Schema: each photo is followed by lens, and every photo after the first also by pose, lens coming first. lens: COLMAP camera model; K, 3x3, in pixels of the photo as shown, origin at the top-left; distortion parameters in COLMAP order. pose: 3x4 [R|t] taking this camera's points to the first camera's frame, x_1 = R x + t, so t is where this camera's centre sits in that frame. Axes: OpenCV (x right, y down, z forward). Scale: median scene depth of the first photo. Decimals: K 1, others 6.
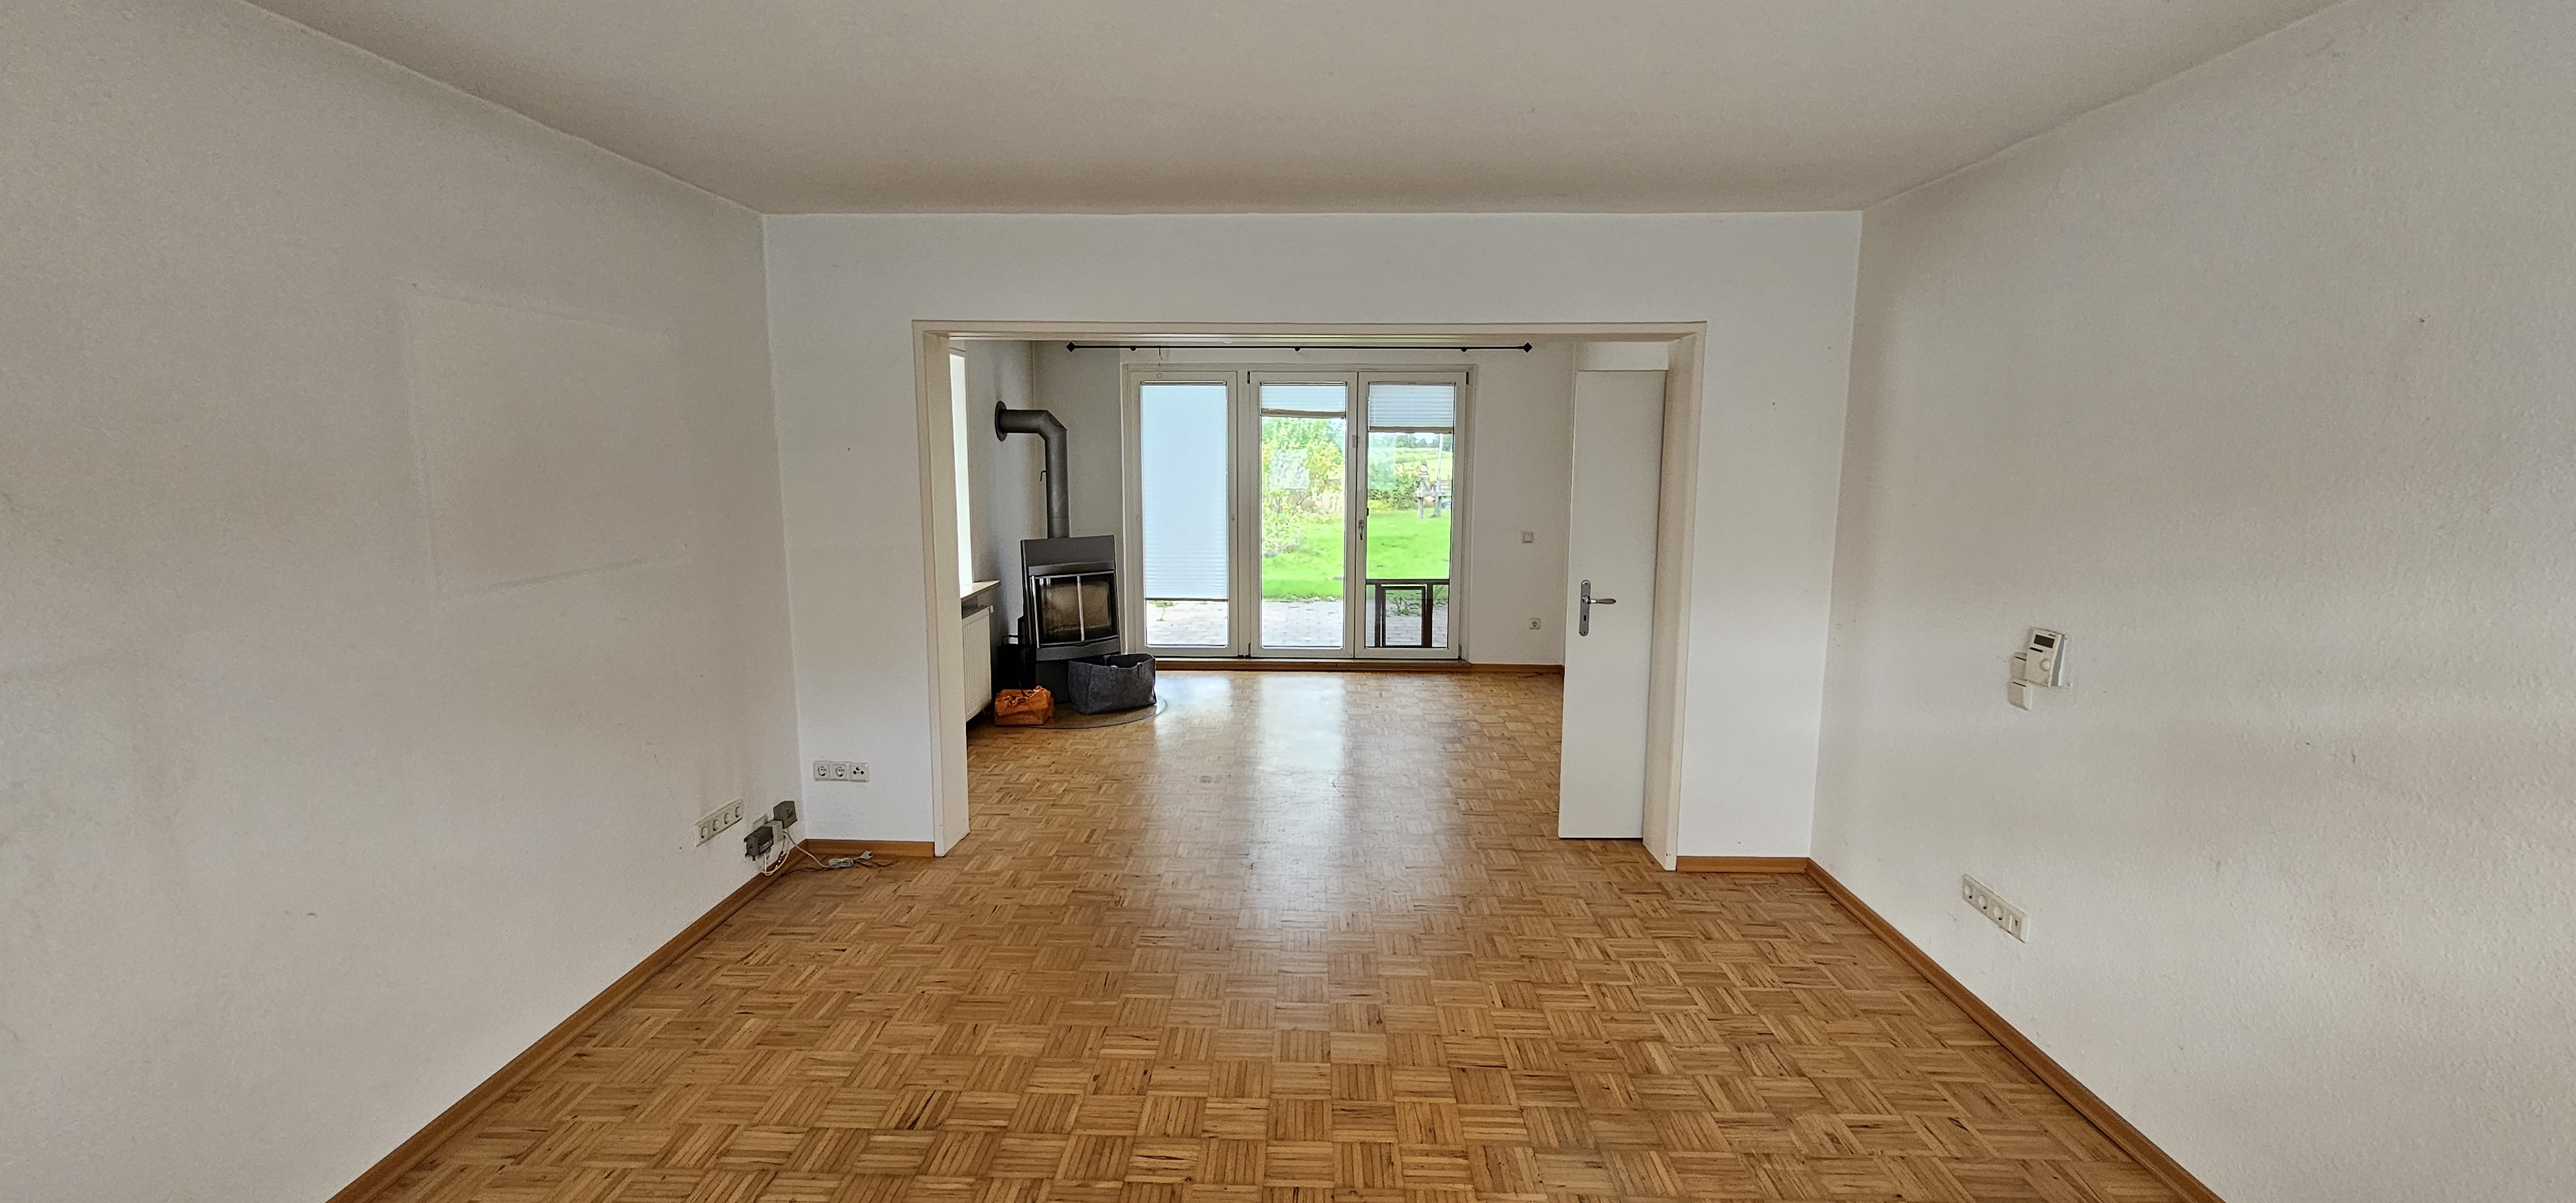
lens RADIAL K [[1053.5, 0, 1305.9], [0, 1053.5, 593.0], [0, 0, 1]] dist [0.001149, 0.000339]
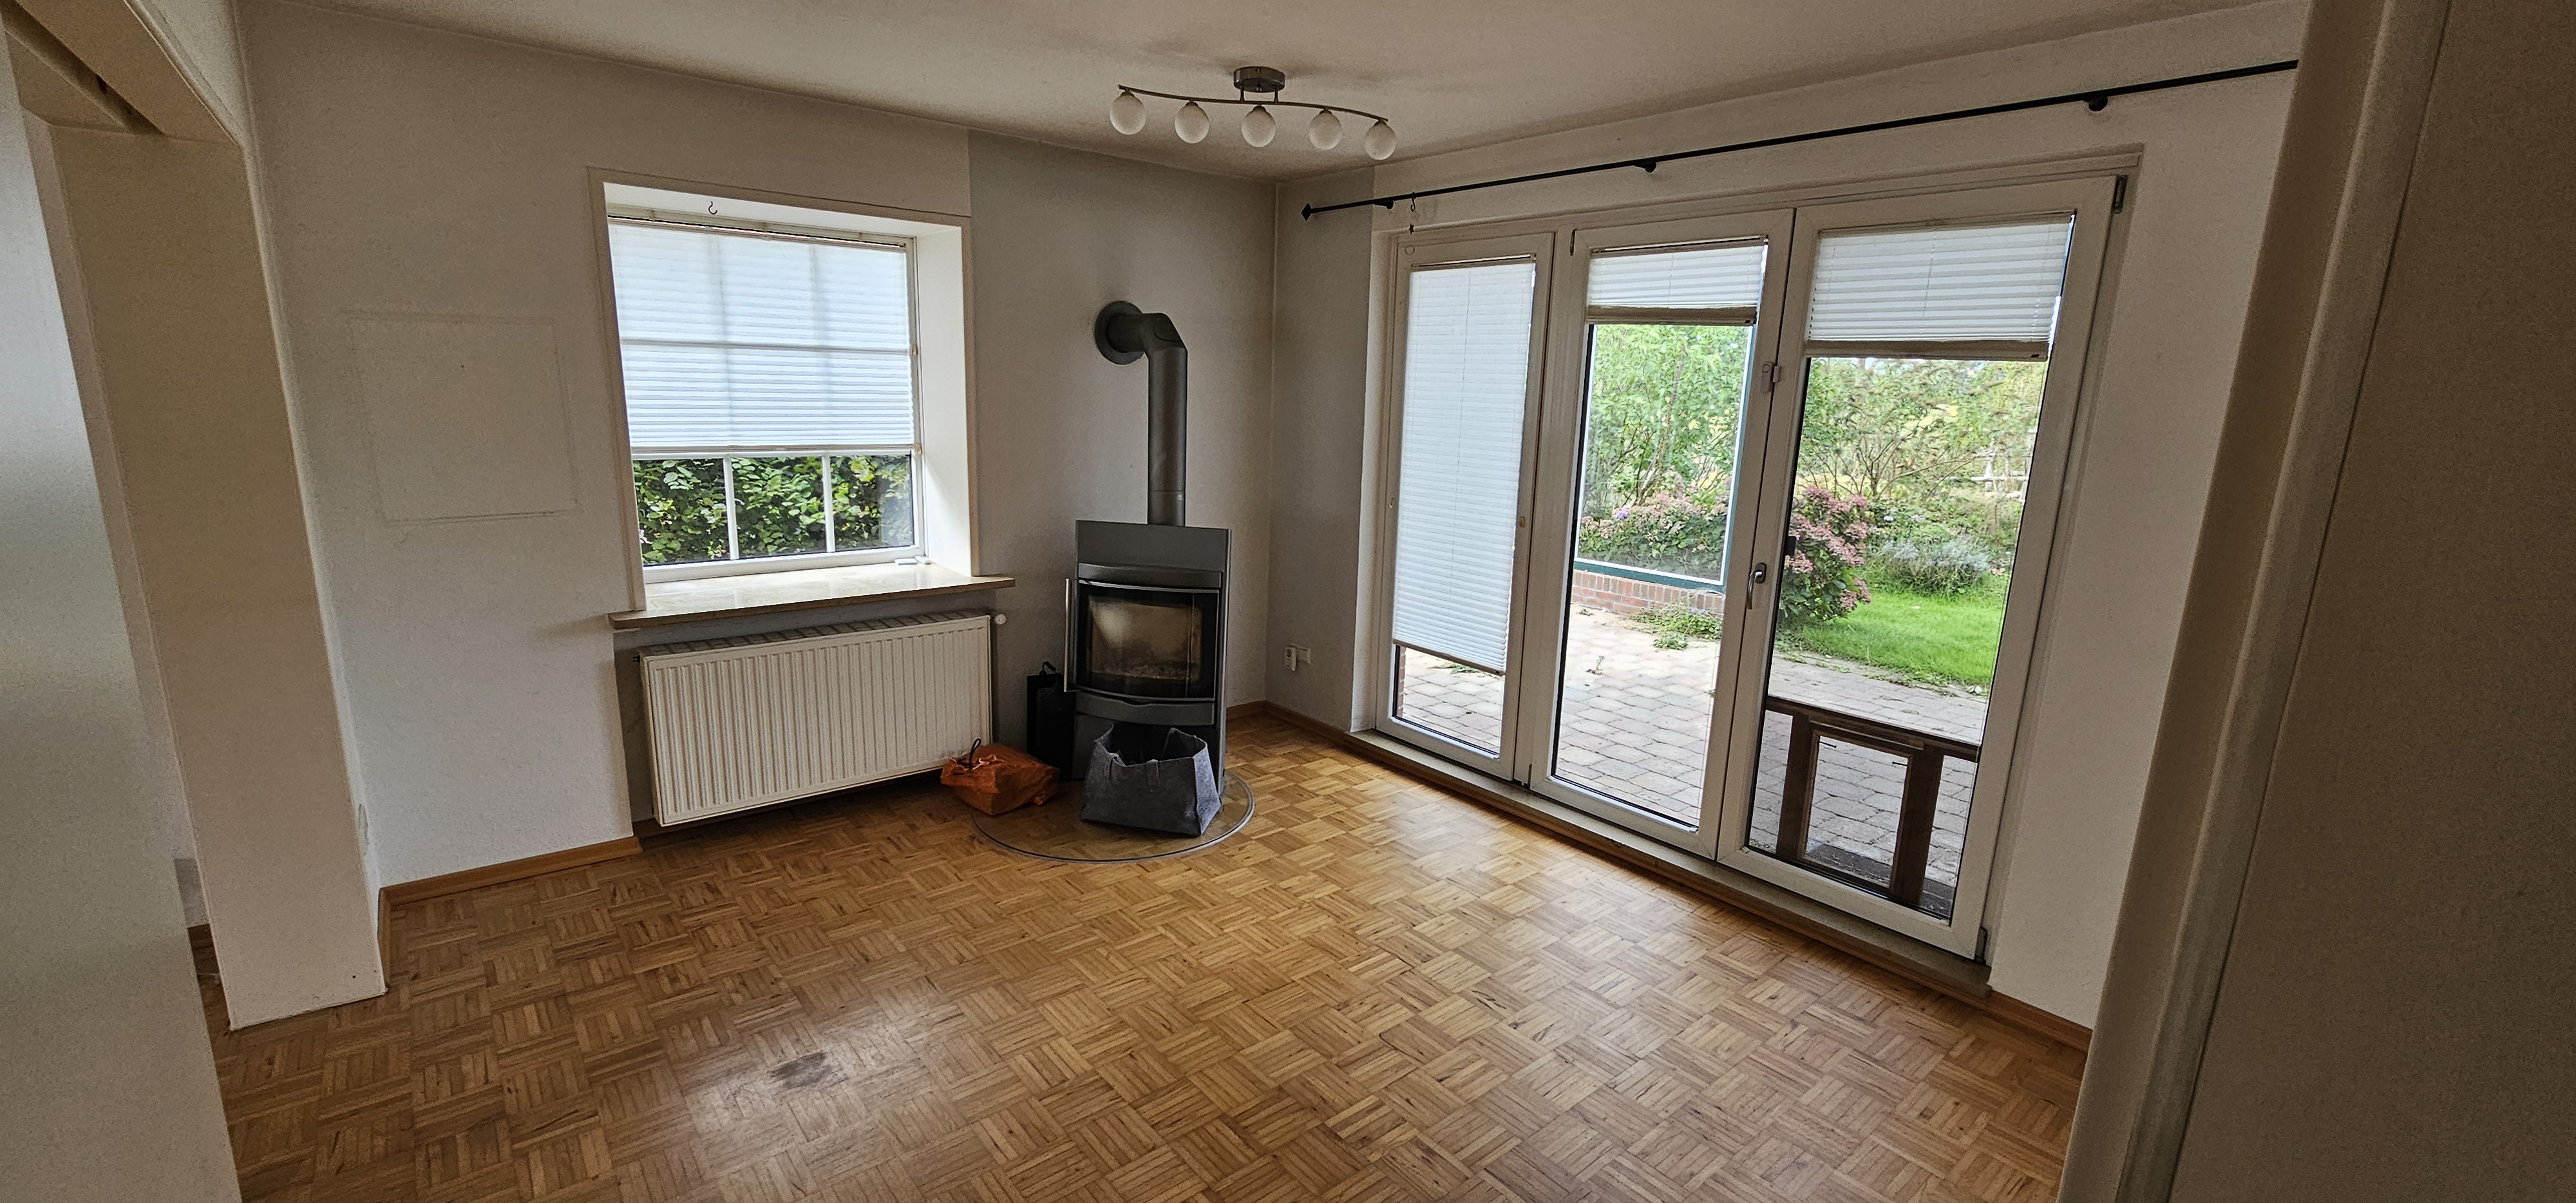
lens RADIAL K [[1053.5, 0, 1271.2], [0, 1053.5, 604.7], [0, 0, 1]] dist [0.001149, 0.000339]
pose [[0.648170, 0.177226, -0.740585, 0.246773], [-0.131130, 0.983989, 0.120706, -0.079580], [0.750120, 0.018875, 0.661032, 0.573497]]
